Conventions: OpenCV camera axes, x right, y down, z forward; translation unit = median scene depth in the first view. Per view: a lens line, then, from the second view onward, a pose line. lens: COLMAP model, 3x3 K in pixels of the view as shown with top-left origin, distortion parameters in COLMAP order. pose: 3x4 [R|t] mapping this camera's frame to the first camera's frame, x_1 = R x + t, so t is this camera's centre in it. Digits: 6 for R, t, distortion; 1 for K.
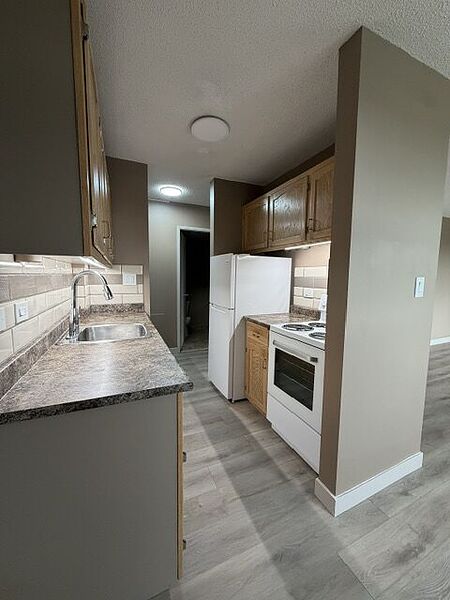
lens RADIAL K [[238.0, 0, 225.7], [0, 238.0, 300.8], [0, 0, 1]] dist [-0.001097, 0.000078]
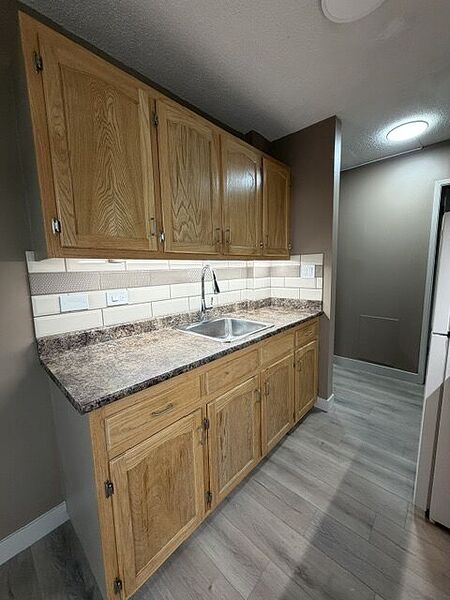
lens RADIAL K [[238.0, 0, 225.0], [0, 238.0, 299.8], [0, 0, 1]] dist [-0.001097, 0.000078]
pose [[0.386855, 0.096442, -0.917083, 0.316101], [-0.061112, 0.995011, 0.078858, -0.045392], [0.920113, 0.025538, 0.390819, 0.474642]]
